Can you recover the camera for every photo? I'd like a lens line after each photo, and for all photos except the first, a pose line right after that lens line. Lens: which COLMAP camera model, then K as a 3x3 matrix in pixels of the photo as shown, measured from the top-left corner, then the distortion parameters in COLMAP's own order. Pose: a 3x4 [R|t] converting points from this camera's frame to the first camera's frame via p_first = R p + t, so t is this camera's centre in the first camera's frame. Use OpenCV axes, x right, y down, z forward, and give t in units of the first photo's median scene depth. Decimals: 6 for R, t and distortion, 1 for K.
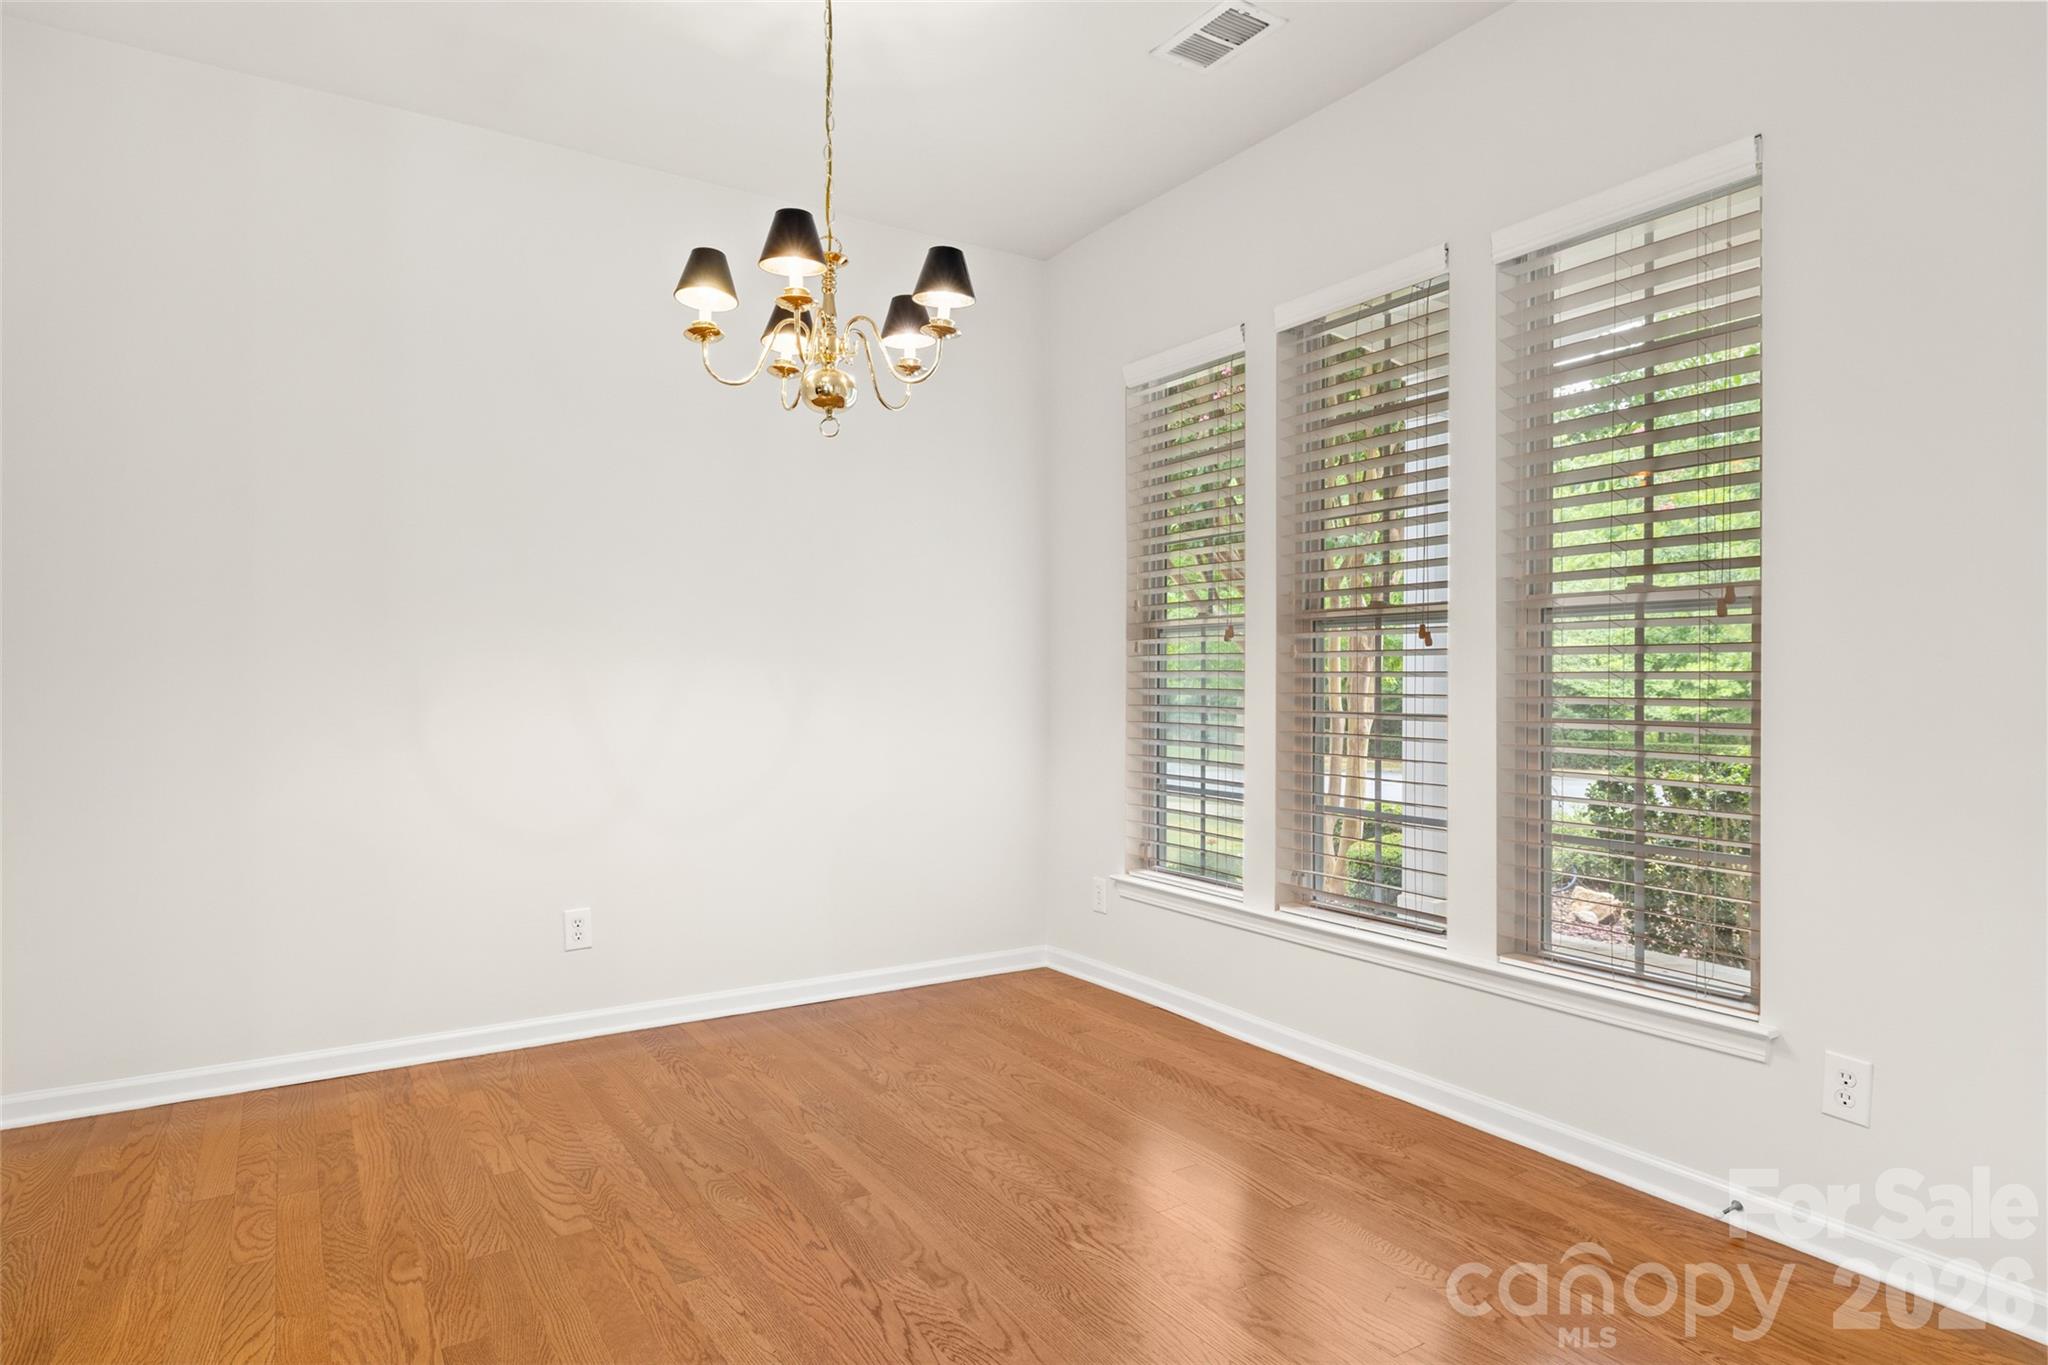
lens RADIAL K [[1157.8, 0, 1008.7], [0, 1157.8, 689.5], [0, 0, 1]] dist [-0.000575, -0.000386]
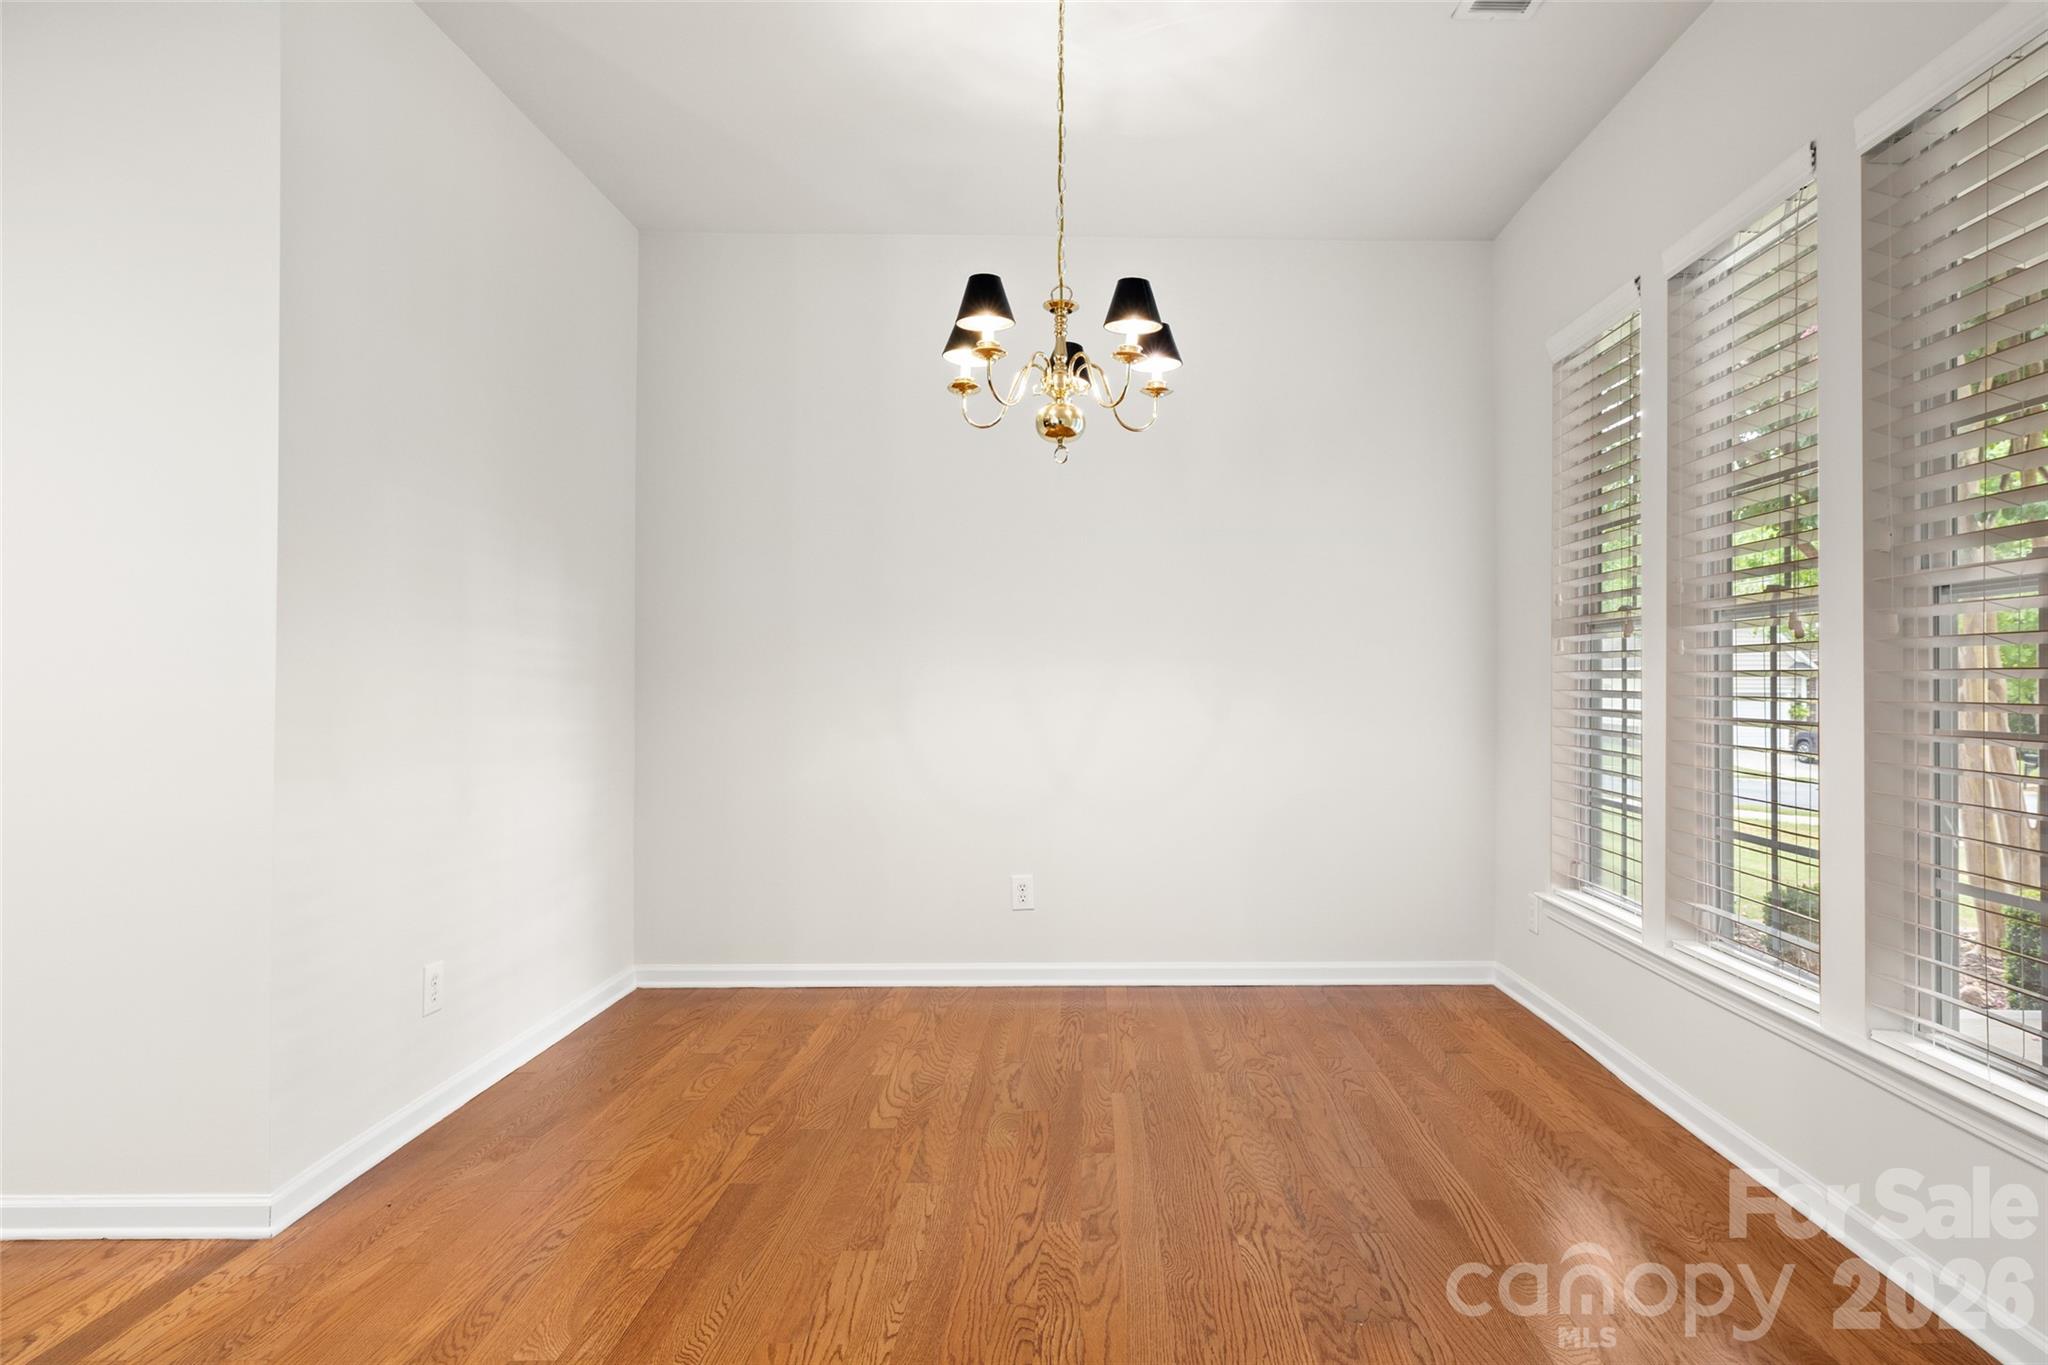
lens RADIAL K [[1128.8, 0, 1111.5], [0, 1128.8, 678.9], [0, 0, 1]] dist [-0.001847, -0.000229]
pose [[0.855011, -0.002975, -0.518602, 0.411739], [-0.003229, 0.999934, -0.011059, 0.002250], [0.518600, 0.011130, 0.854944, 0.083427]]
